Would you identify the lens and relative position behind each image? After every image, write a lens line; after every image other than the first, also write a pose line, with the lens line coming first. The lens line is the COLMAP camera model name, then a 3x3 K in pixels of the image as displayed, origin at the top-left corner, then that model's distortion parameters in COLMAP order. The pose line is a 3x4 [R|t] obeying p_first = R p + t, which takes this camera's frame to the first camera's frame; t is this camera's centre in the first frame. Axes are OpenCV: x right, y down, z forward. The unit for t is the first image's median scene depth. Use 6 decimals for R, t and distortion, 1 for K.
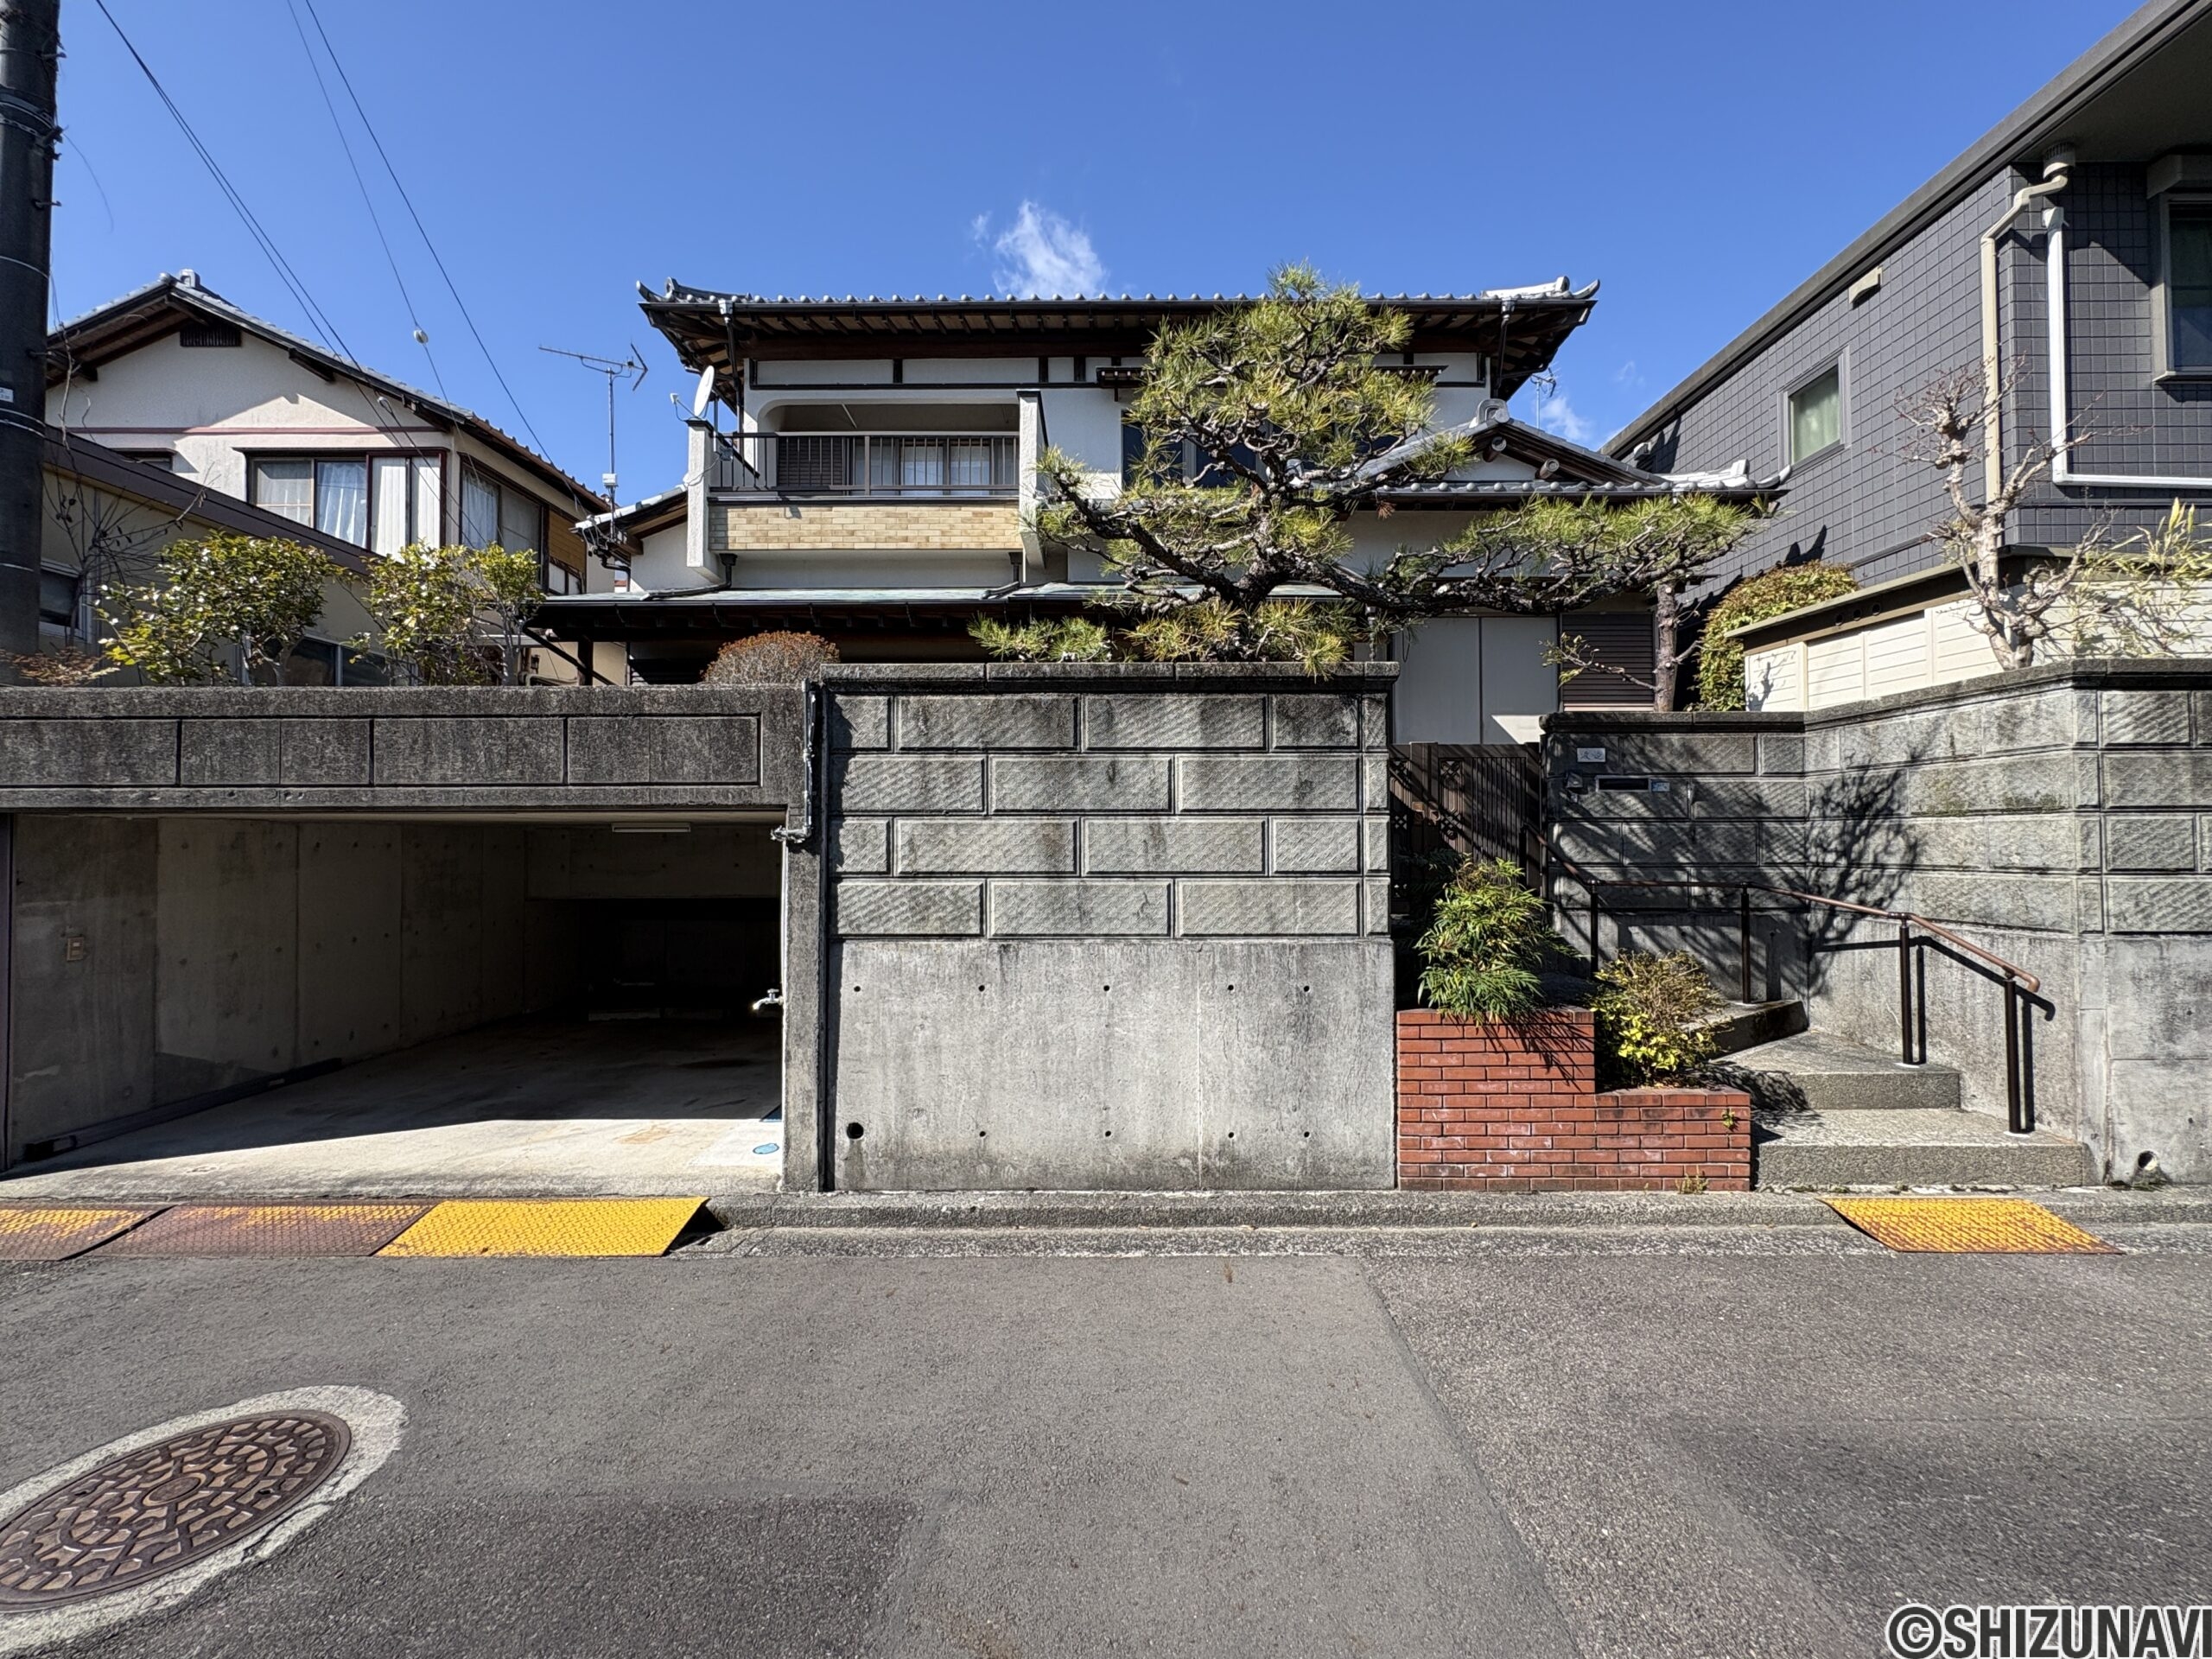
lens RADIAL K [[881.7, 0, 1106.7], [0, 881.7, 830.3], [0, 0, 1]] dist [0.000368, -0.000263]
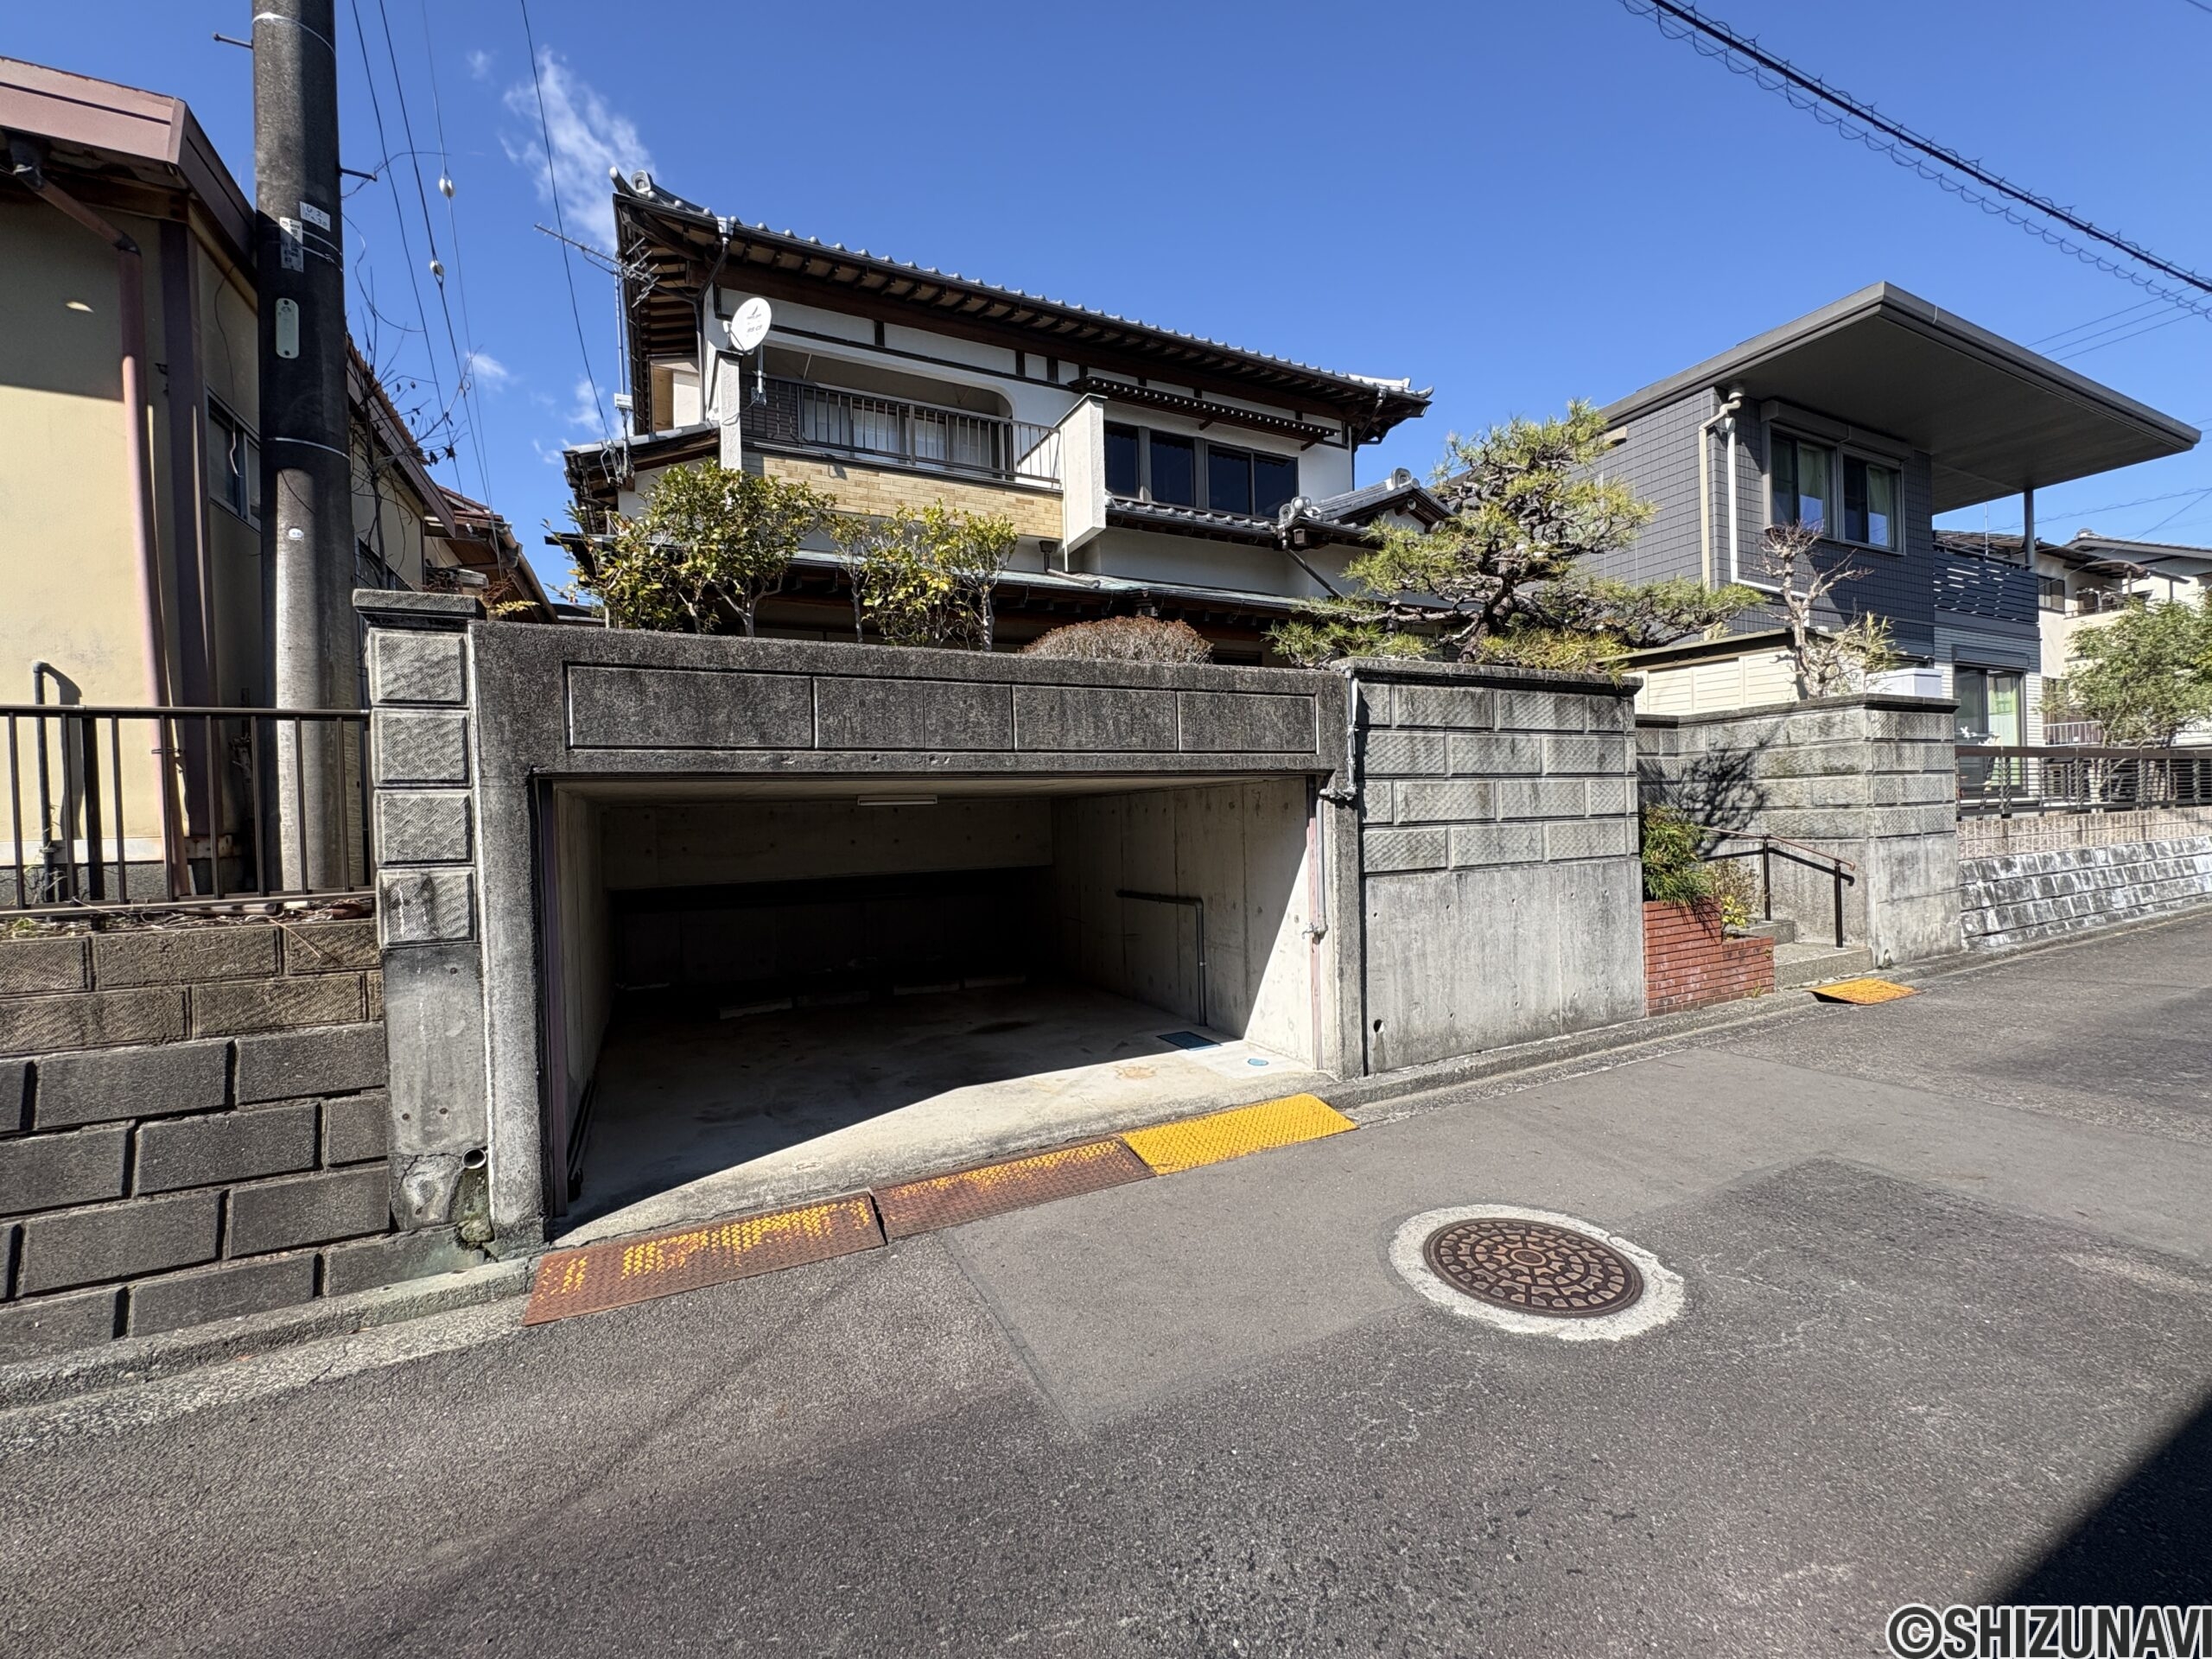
lens RADIAL K [[881.7, 0, 1108.2], [0, 881.7, 828.8], [0, 0, 1]] dist [0.000368, -0.000263]
pose [[0.893130, -0.029321, 0.448841, -1.193654], [0.021569, 0.999517, 0.022376, 0.019231], [-0.449281, -0.010304, 0.893331, 0.040014]]
